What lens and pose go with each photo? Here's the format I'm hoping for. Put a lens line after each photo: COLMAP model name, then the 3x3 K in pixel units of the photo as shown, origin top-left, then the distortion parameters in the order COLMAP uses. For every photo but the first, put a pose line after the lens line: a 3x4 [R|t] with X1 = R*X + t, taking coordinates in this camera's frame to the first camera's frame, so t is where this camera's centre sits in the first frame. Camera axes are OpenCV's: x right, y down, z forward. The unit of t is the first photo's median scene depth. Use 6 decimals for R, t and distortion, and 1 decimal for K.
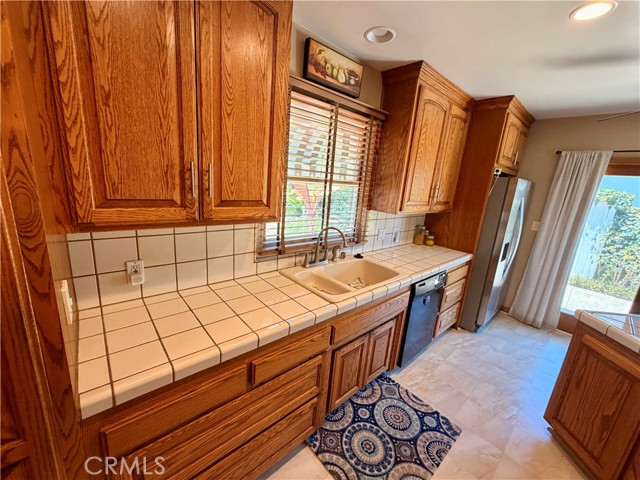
lens RADIAL K [[255.7, 0, 317.7], [0, 255.7, 240.3], [0, 0, 1]] dist [0.001908, -0.000422]
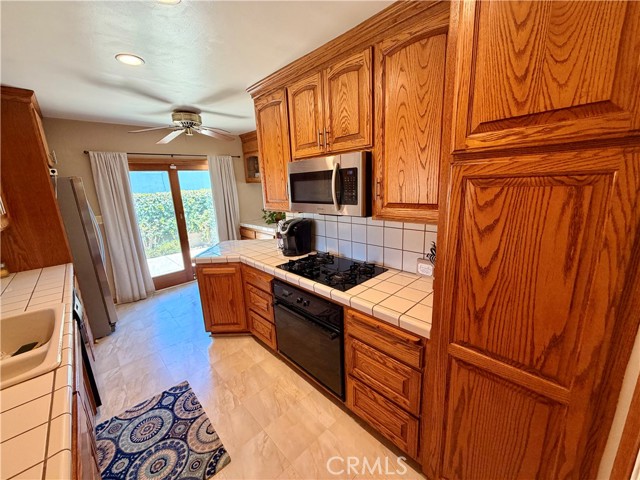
lens RADIAL K [[255.7, 0, 318.2], [0, 255.7, 240.2], [0, 0, 1]] dist [0.001908, -0.000422]
pose [[-0.030929, -0.297911, 0.954092, -0.396487], [0.275864, 0.914929, 0.294625, -0.067264], [-0.960699, 0.272313, 0.053885, 0.119012]]
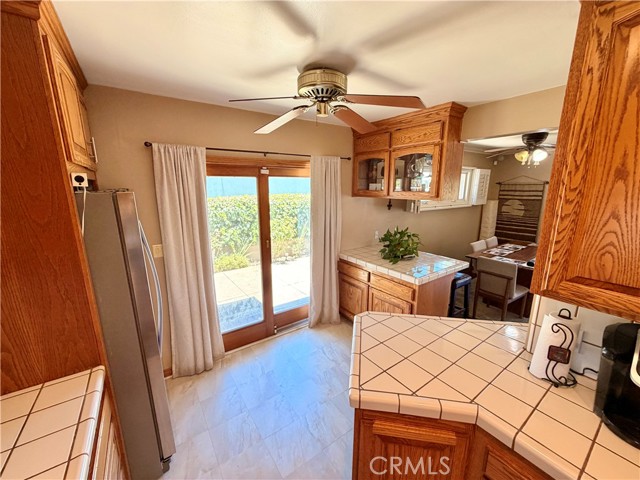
lens RADIAL K [[255.7, 0, 317.6], [0, 255.7, 240.5], [0, 0, 1]] dist [0.001908, -0.000422]
pose [[0.122649, -0.283708, 0.951035, 0.418055], [0.244812, 0.937306, 0.248041, -0.244697], [-0.961782, 0.202402, 0.184415, 0.745219]]
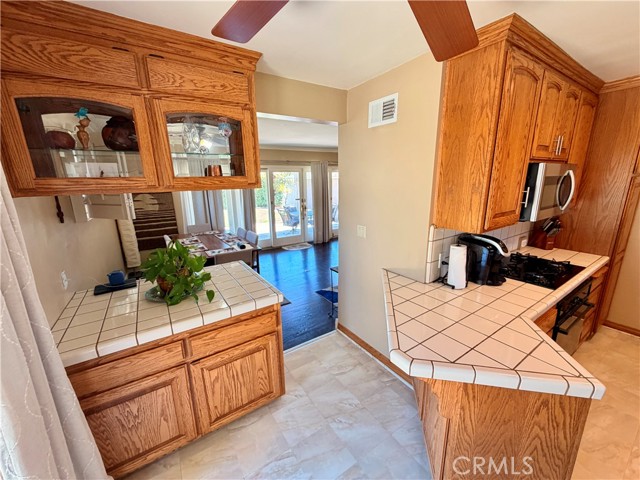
lens RADIAL K [[255.7, 0, 319.5], [0, 255.7, 240.2], [0, 0, 1]] dist [0.001908, -0.000422]
pose [[-0.987582, -0.089403, 0.129183, 1.360666], [-0.019526, 0.885761, 0.463731, -0.243333], [-0.155884, 0.455450, -0.876507, 1.236371]]
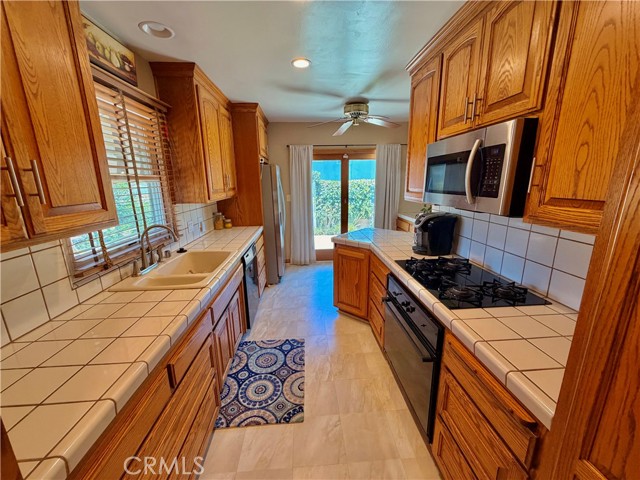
lens RADIAL K [[255.7, 0, 317.9], [0, 255.7, 240.1], [0, 0, 1]] dist [0.001908, -0.000422]
pose [[0.614320, -0.267286, 0.742408, -0.285259], [0.248370, 0.958555, 0.139585, 0.017529], [-0.748948, 0.098642, 0.655245, -0.058091]]
